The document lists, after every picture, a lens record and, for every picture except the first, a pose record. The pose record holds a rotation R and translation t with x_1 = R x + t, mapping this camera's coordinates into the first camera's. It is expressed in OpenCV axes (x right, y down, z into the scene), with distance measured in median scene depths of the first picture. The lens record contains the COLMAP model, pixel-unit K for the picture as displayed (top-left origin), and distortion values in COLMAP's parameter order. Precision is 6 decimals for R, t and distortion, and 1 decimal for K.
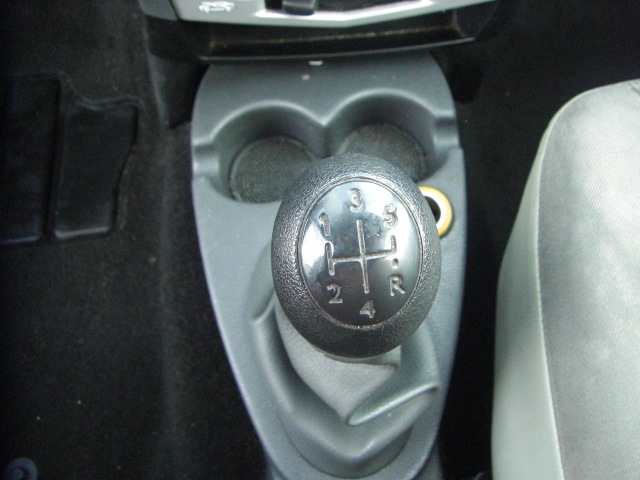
lens RADIAL K [[720.2, 0, 388.6], [0, 720.2, 238.1], [0, 0, 1]] dist [-0.176082, 0.098245]
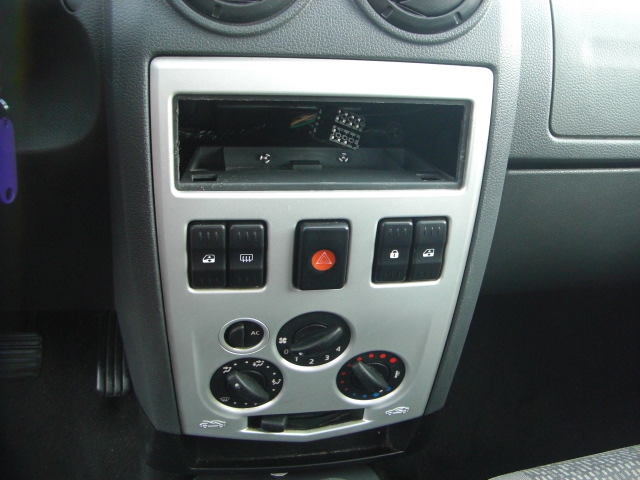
lens RADIAL K [[720.2, 0, 388.6], [0, 720.2, 238.1], [0, 0, 1]] dist [-0.176082, 0.098245]
pose [[0.994836, -0.006072, 0.101309, -0.037668], [0.065082, 0.804115, -0.590901, 0.177908], [-0.077877, 0.594443, 0.800358, -0.281479]]
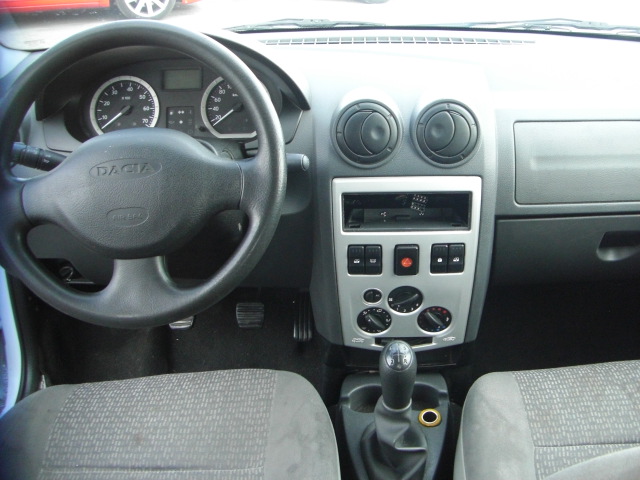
lens RADIAL K [[720.2, 0, 388.6], [0, 720.2, 238.1], [0, 0, 1]] dist [-0.176082, 0.098245]
pose [[0.993181, -0.000468, -0.116582, 0.183082], [-0.069709, 0.799154, -0.597071, 0.906673], [0.093446, 0.601126, 0.793672, -1.311934]]
